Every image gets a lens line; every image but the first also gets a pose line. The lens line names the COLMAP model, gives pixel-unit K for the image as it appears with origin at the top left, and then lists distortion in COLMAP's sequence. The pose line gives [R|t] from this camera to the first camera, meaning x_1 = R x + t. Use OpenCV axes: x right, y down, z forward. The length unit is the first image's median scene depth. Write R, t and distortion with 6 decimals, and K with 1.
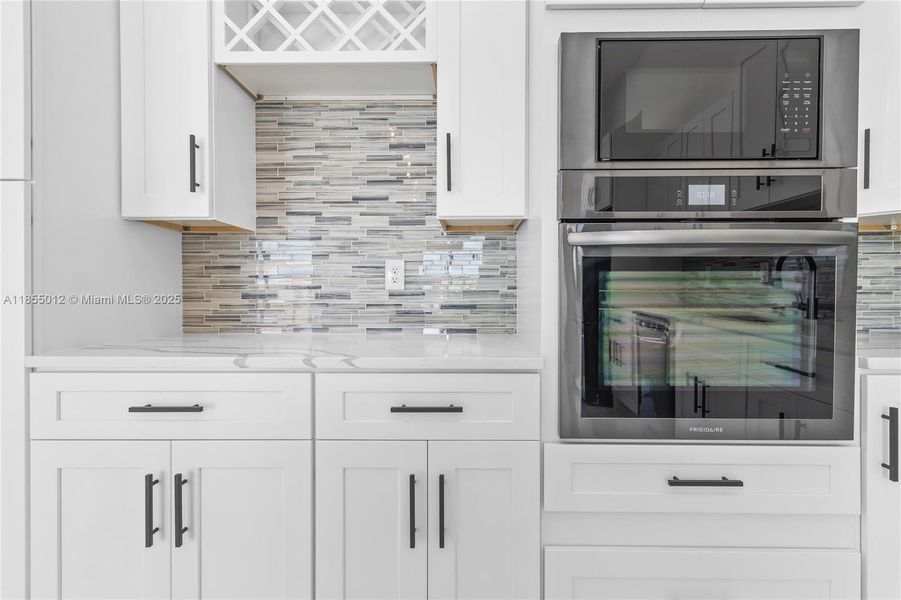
lens RADIAL K [[464.0, 0, 453.4], [0, 464.0, 297.3], [0, 0, 1]] dist [0.001597, -0.001204]
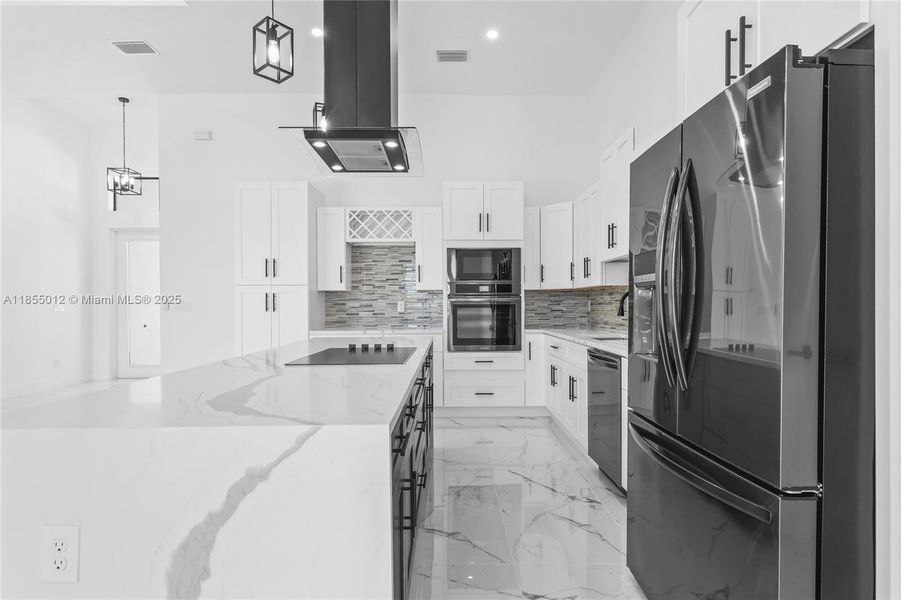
lens RADIAL K [[464.0, 0, 453.4], [0, 464.0, 297.3], [0, 0, 1]] dist [0.001597, -0.001204]
pose [[0.999141, -0.004109, 0.041241, 0.078170], [0.005186, 0.999647, -0.026040, -0.028953], [-0.041119, 0.026232, 0.998810, -1.862175]]
